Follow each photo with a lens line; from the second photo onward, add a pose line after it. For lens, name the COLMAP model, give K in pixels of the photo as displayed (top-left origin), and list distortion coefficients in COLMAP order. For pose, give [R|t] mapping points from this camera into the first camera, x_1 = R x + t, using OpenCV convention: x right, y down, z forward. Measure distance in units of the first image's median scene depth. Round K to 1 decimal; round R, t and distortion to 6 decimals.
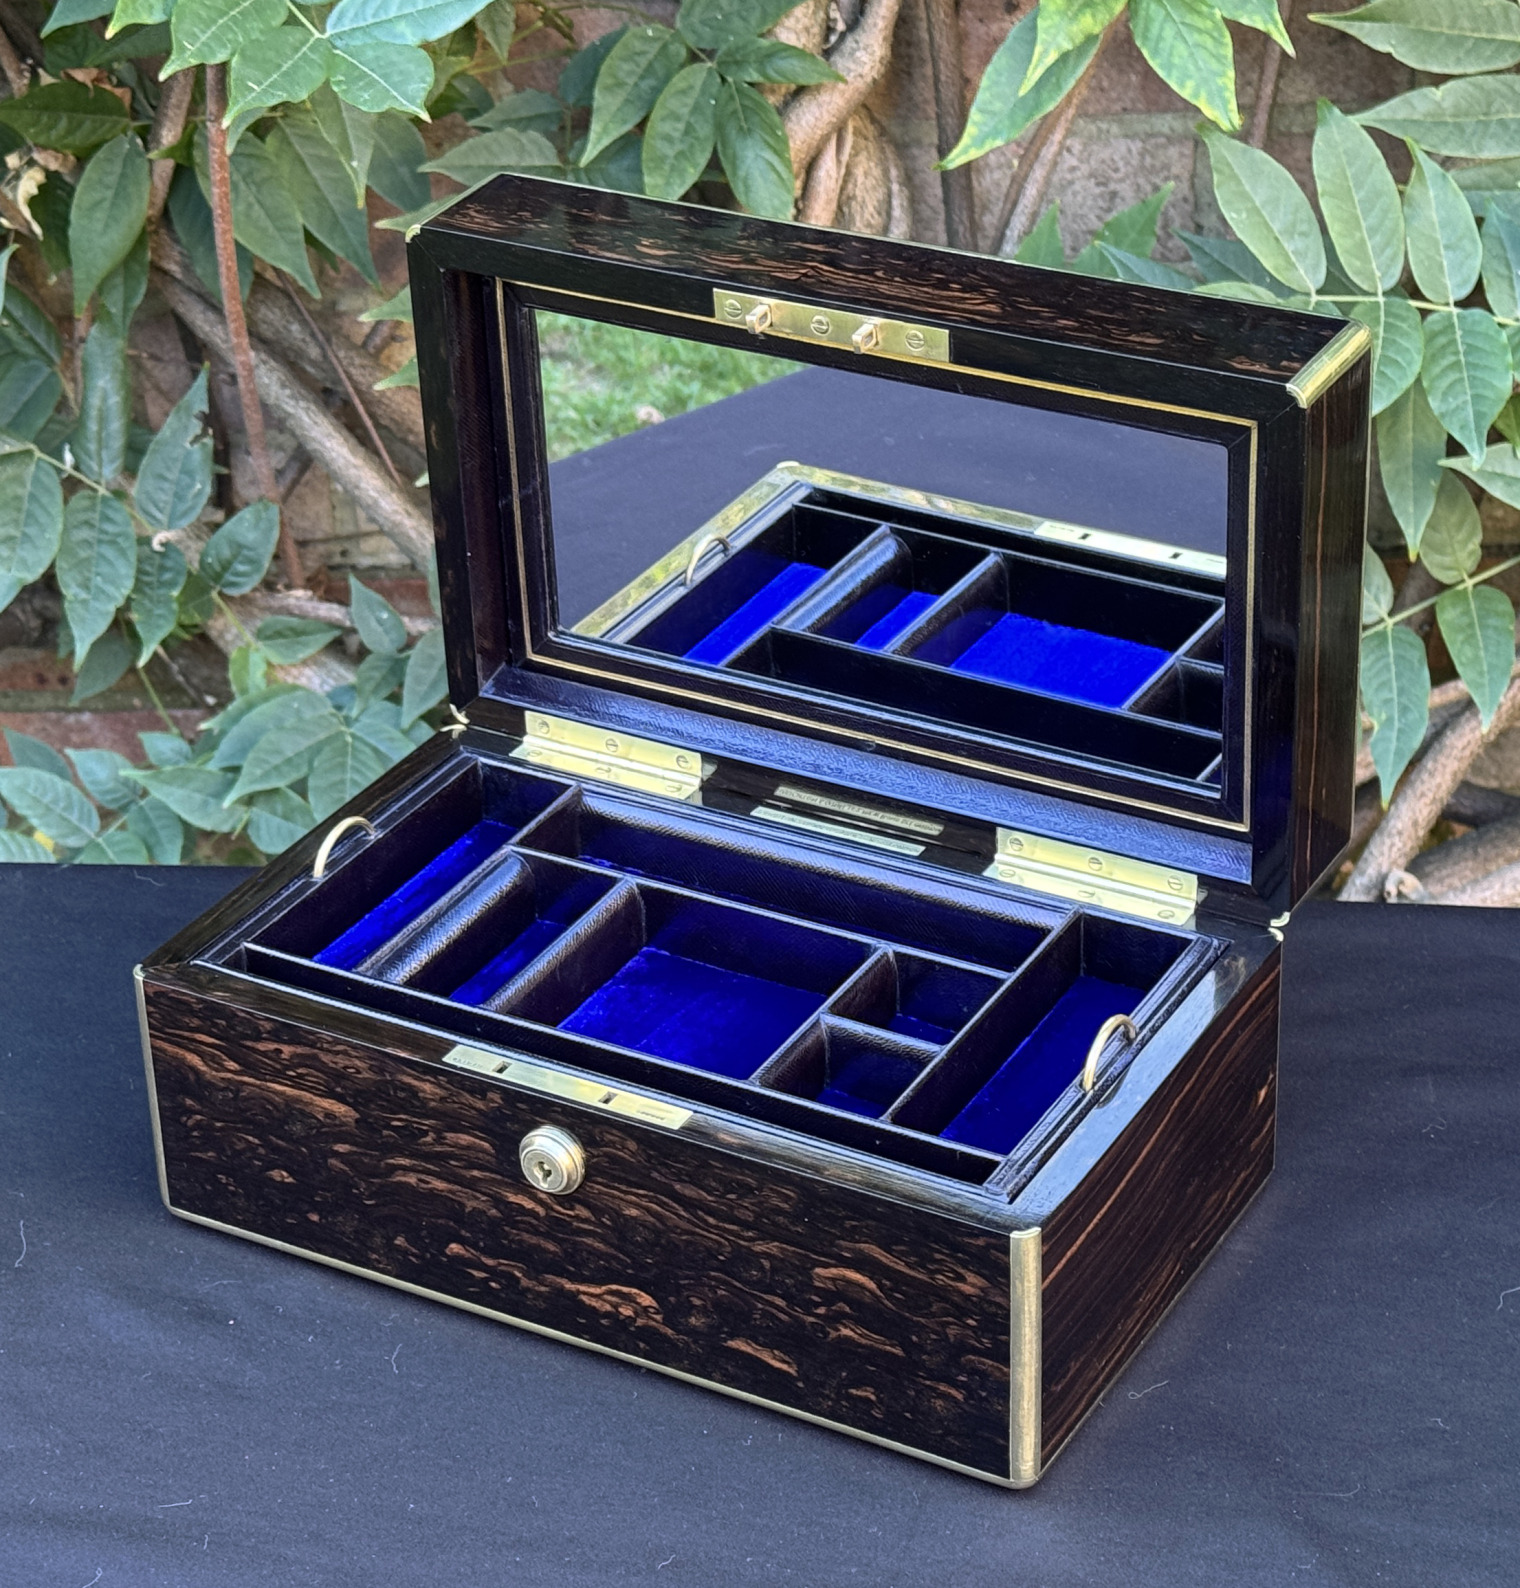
lens RADIAL K [[4023.2, 0, 720.5], [0, 4023.2, 820.9], [0, 0, 1]] dist [0.186565, 0.000000]
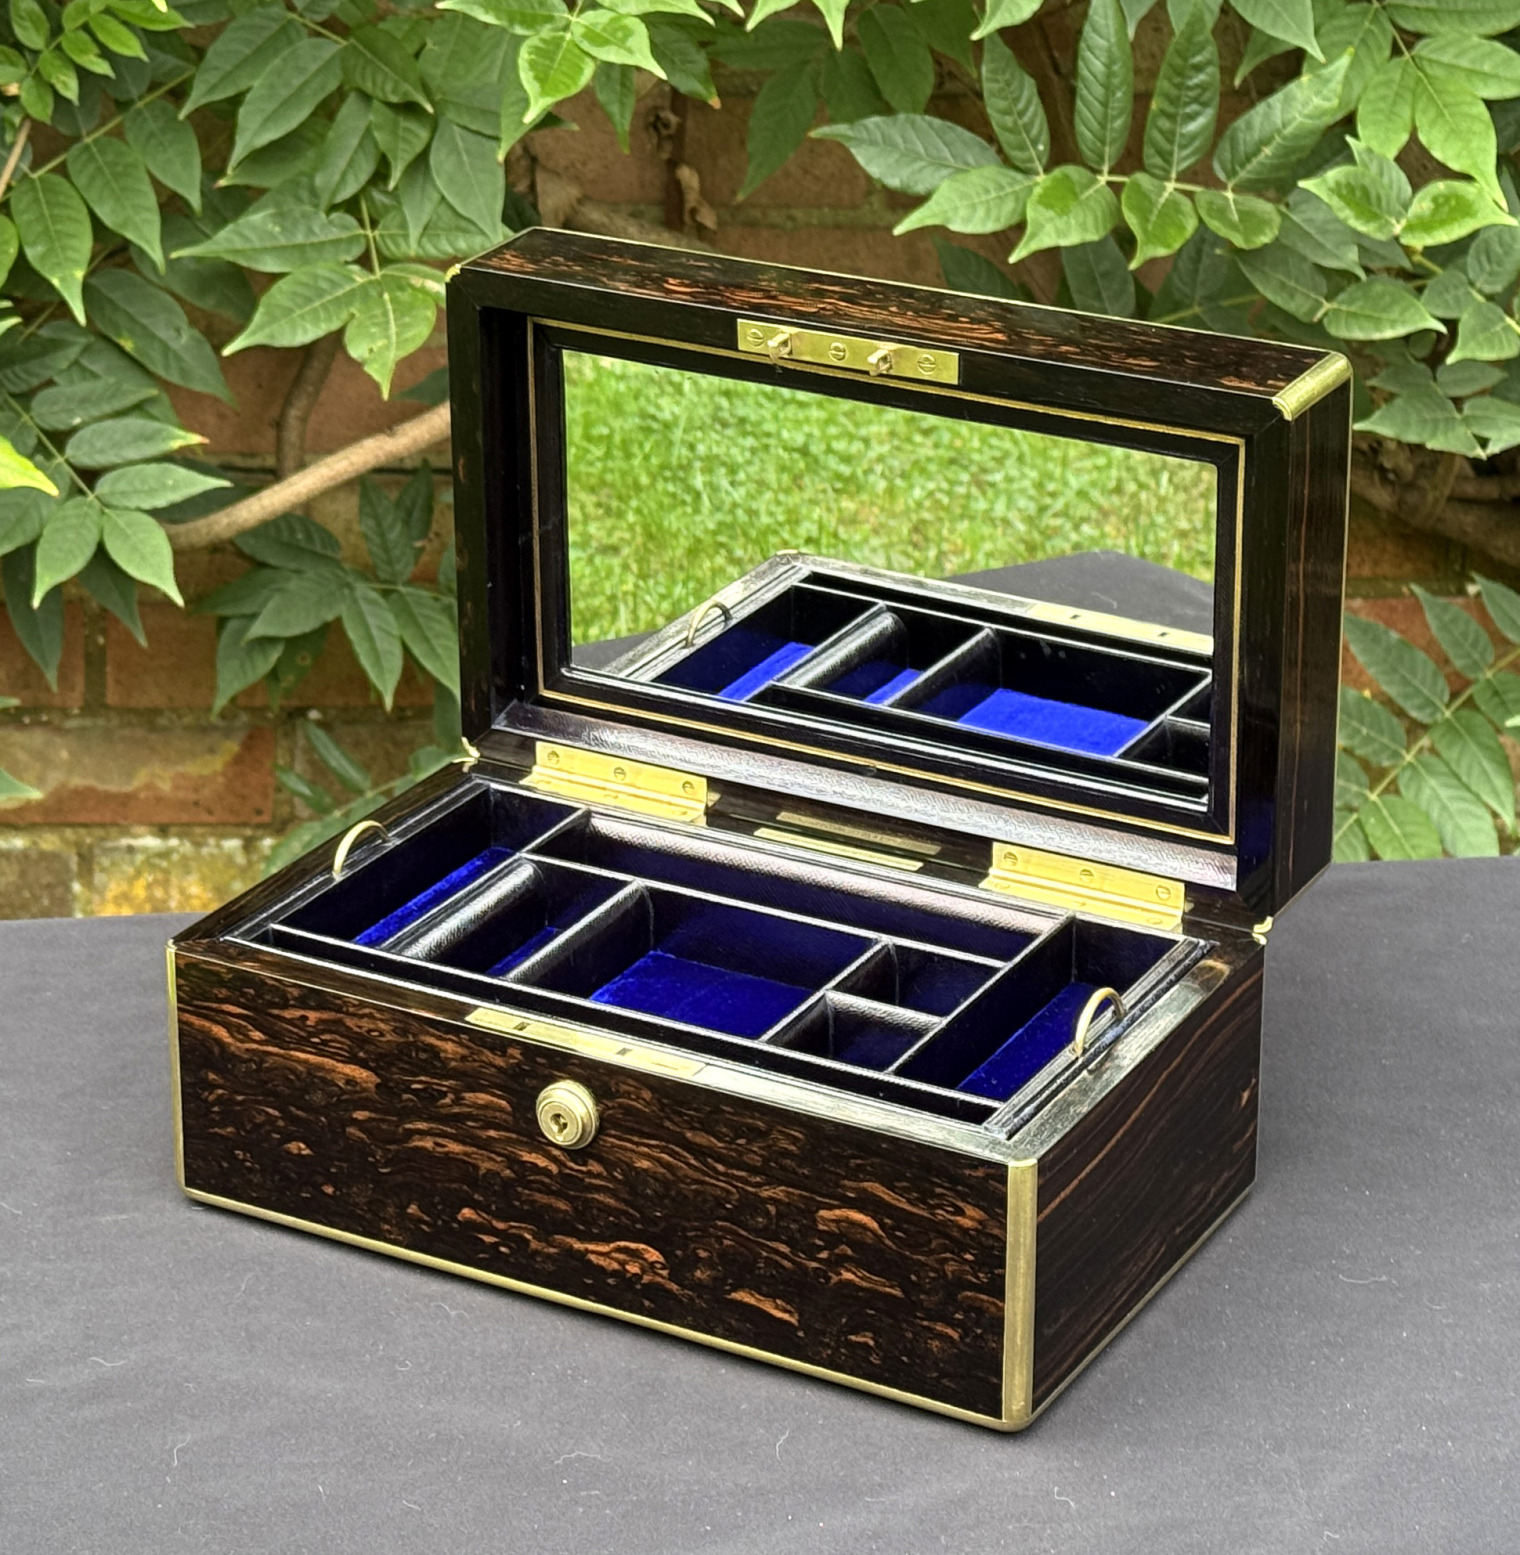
lens RADIAL K [[4536.9, 0, 680.2], [0, 4536.9, 632.2], [0, 0, 1]] dist [0.165170, 0.000000]
pose [[0.999535, 0.028216, 0.011520, -0.029062], [-0.026194, 0.988561, -0.148528, 0.131886], [-0.015579, 0.148157, 0.988841, -0.180795]]
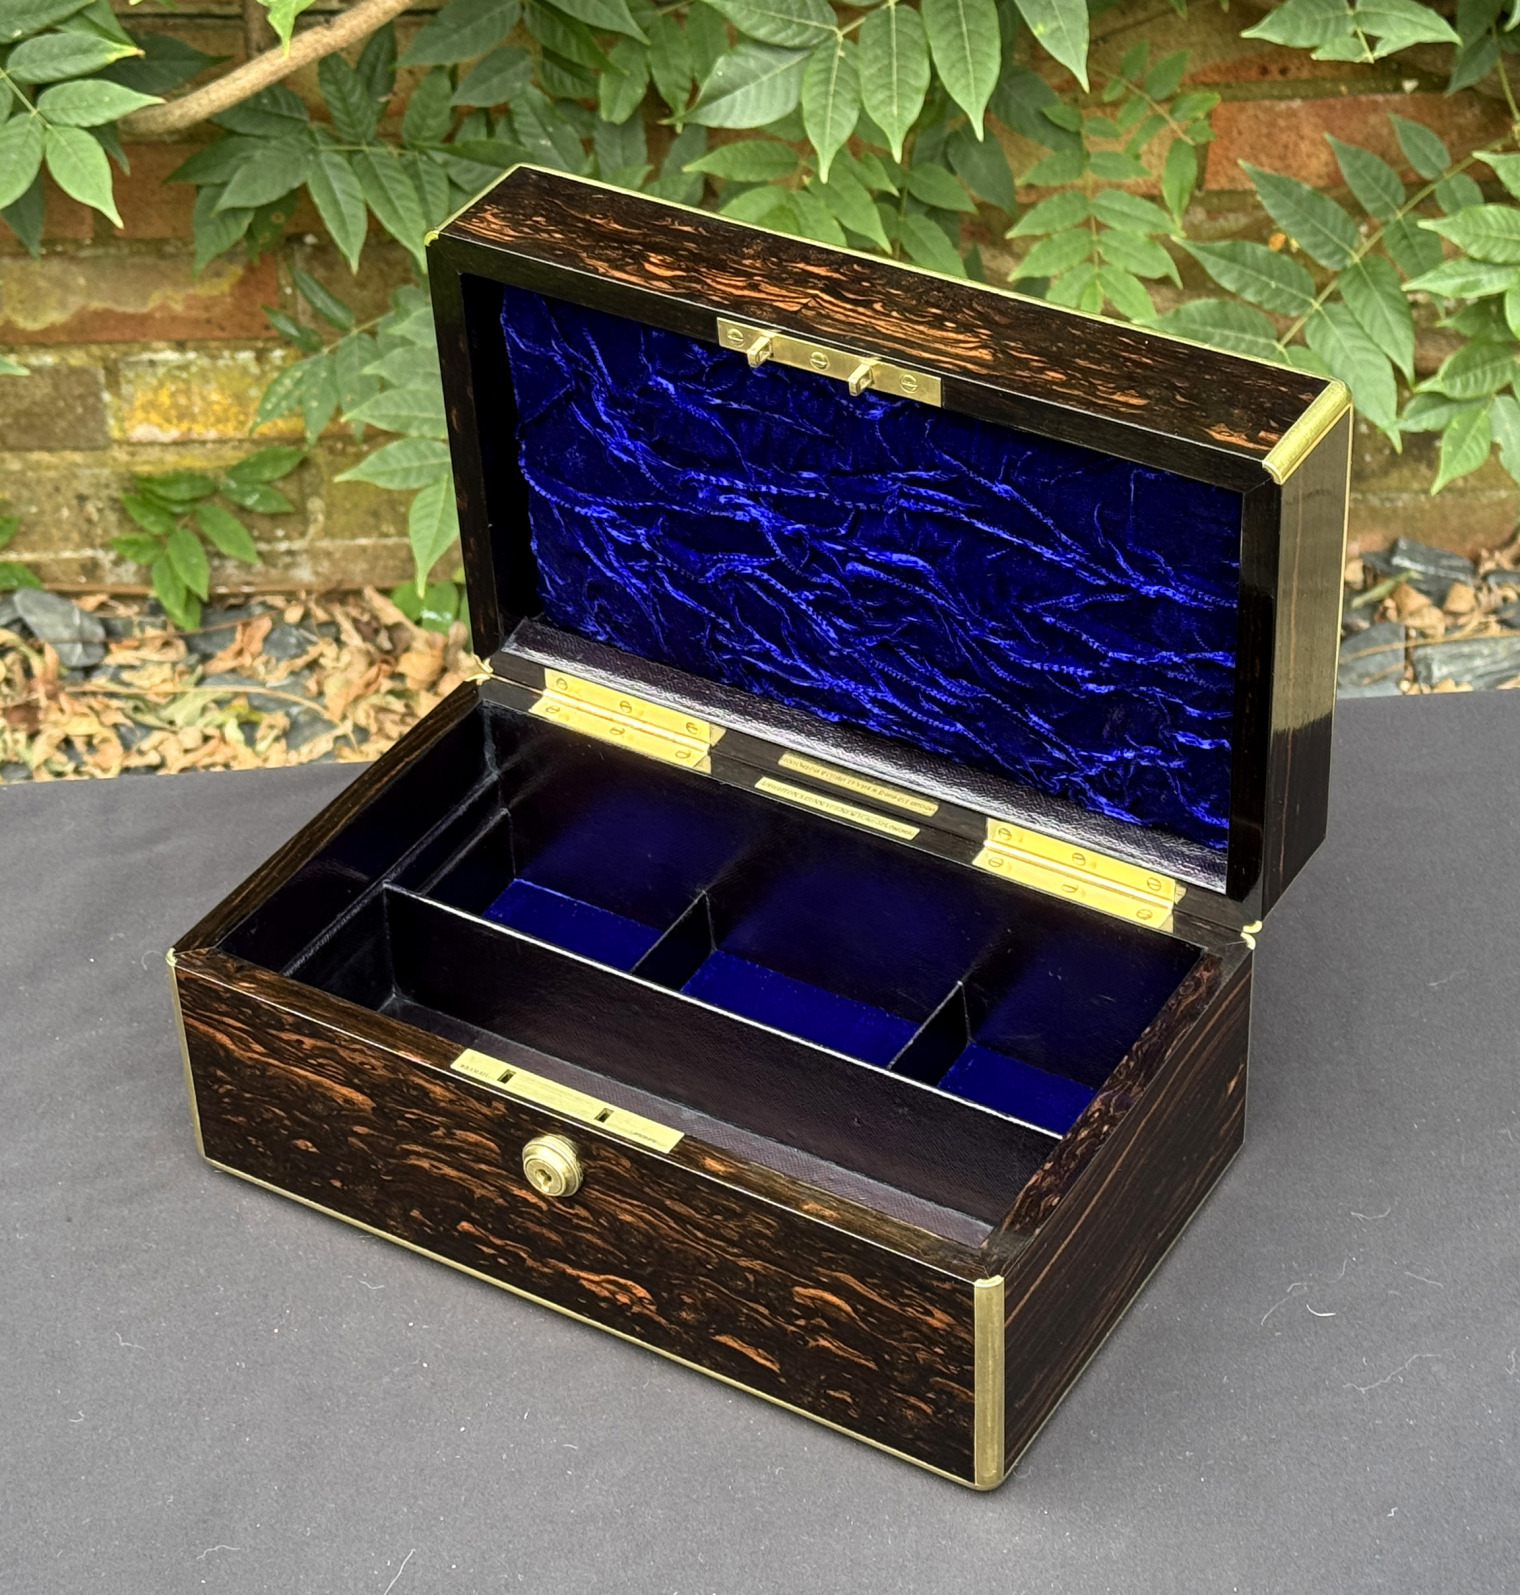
lens RADIAL K [[3837.7, 0, 688.9], [0, 3837.7, 764.0], [0, 0, 1]] dist [0.185505, 0.000000]
pose [[0.999200, 0.013344, -0.037713, 0.030320], [-0.008081, 0.990620, 0.136408, -0.156198], [0.039179, -0.135994, 0.989935, 0.010222]]
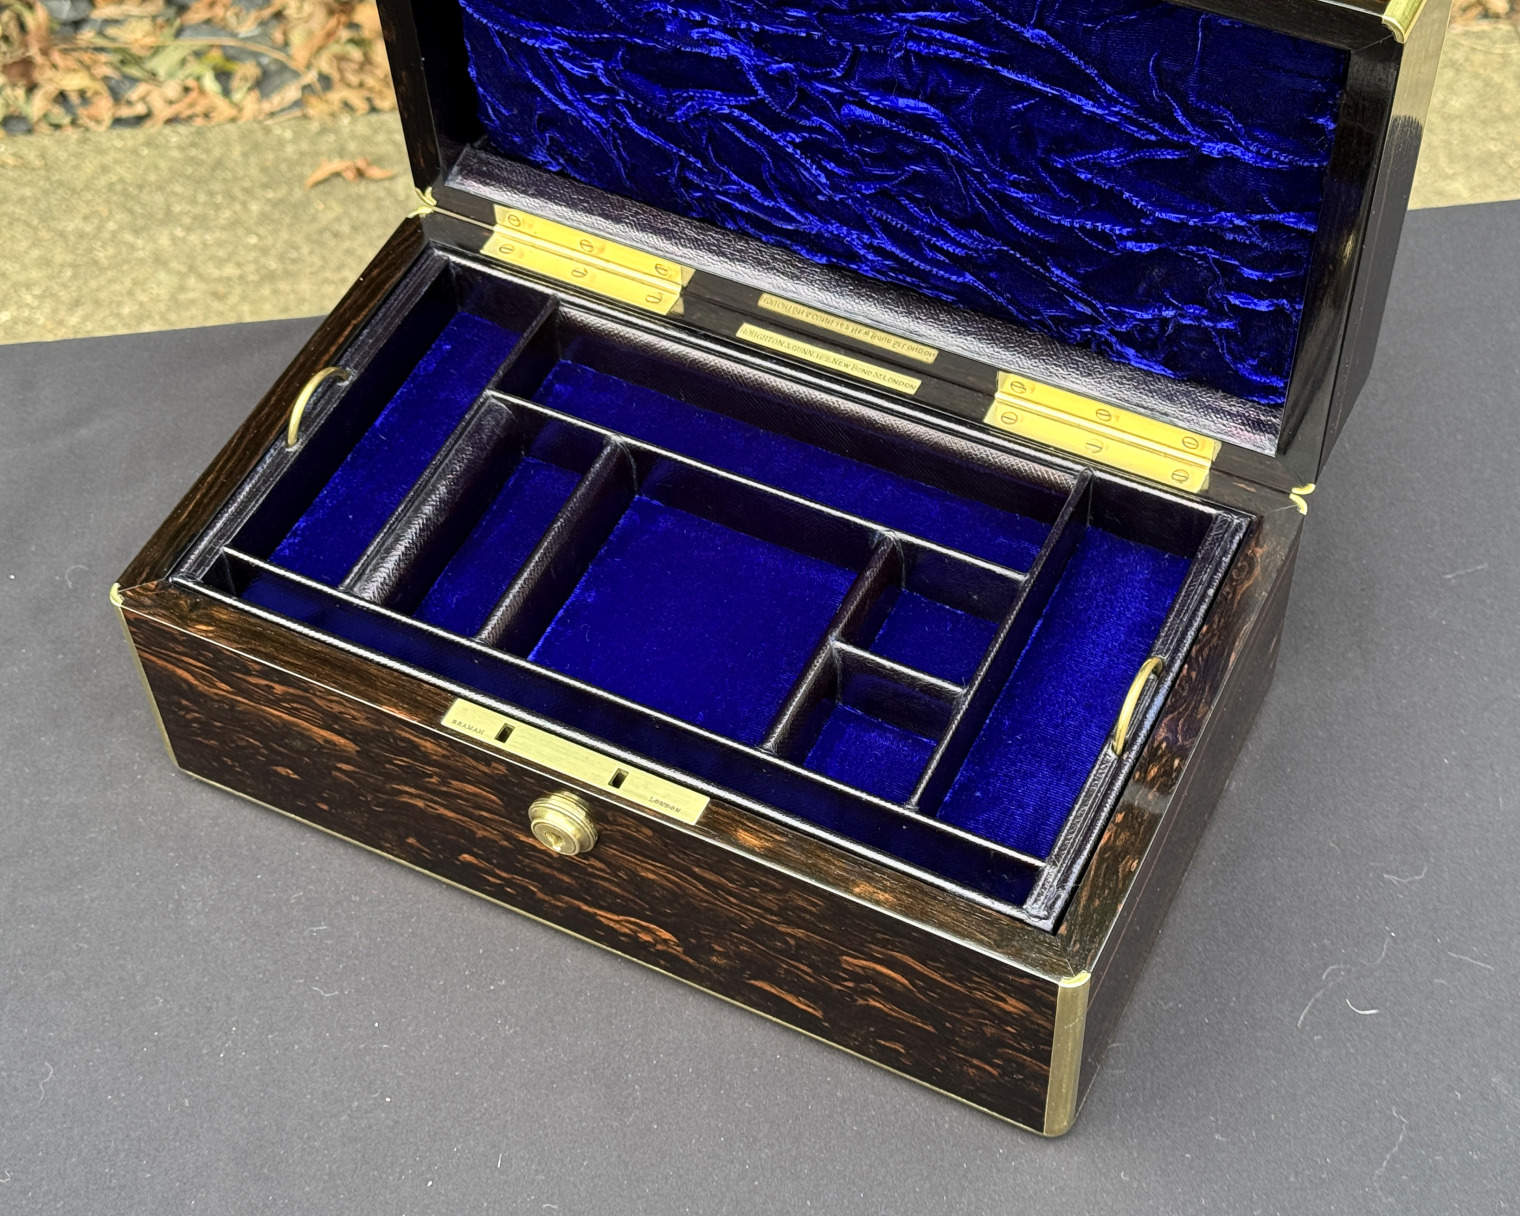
lens RADIAL K [[2673.9, 0, 693.2], [0, 2673.9, 567.9], [0, 0, 1]] dist [0.163914, 0.000000]
pose [[0.998616, -0.050217, 0.015622, -0.017182], [0.040654, 0.925555, 0.376424, -0.209412], [-0.033362, -0.375268, 0.926316, 0.415678]]
